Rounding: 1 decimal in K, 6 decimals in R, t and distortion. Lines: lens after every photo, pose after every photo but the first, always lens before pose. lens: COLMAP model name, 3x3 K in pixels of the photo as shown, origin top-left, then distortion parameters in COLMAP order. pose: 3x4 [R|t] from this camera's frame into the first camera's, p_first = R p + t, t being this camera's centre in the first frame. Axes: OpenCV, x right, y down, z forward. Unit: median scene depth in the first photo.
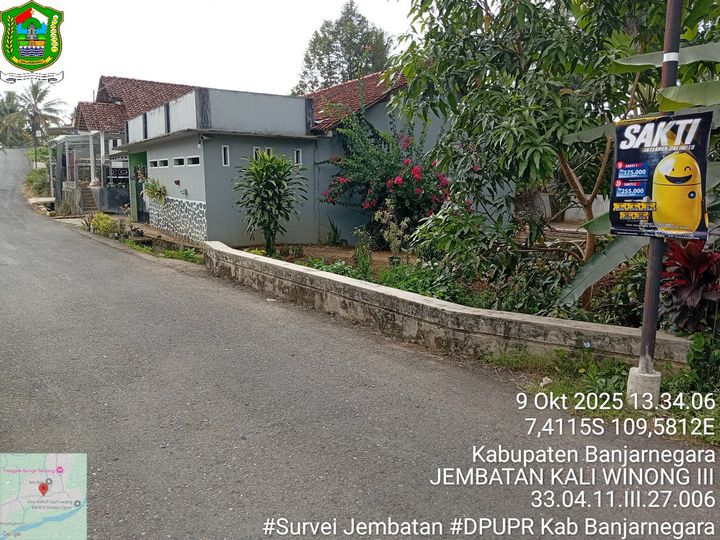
lens RADIAL K [[555.6, 0, 349.7], [0, 555.6, 278.2], [0, 0, 1]] dist [0.057532, -0.135622]
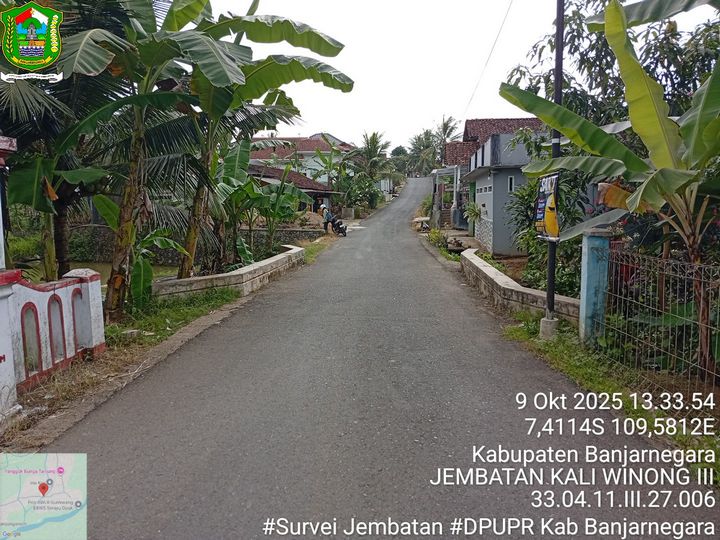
lens RADIAL K [[549.2, 0, 358.5], [0, 549.2, 268.3], [0, 0, 1]] dist [0.110503, -0.228572]
pose [[0.778984, 0.048240, -0.625186, 0.677338], [-0.077407, 0.996808, -0.019535, 0.054103], [0.622248, 0.063611, 0.780231, -0.427966]]
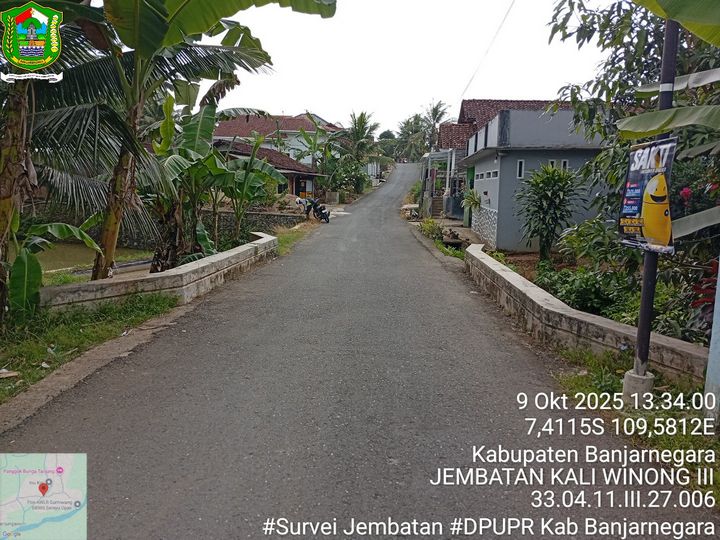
lens RADIAL K [[549.2, 0, 358.5], [0, 549.2, 268.3], [0, 0, 1]] dist [0.110503, -0.228572]
pose [[0.795529, 0.086652, -0.599688, 0.433150], [-0.105079, 0.994455, 0.004298, 0.009695], [0.596735, 0.059595, 0.800222, -0.123357]]
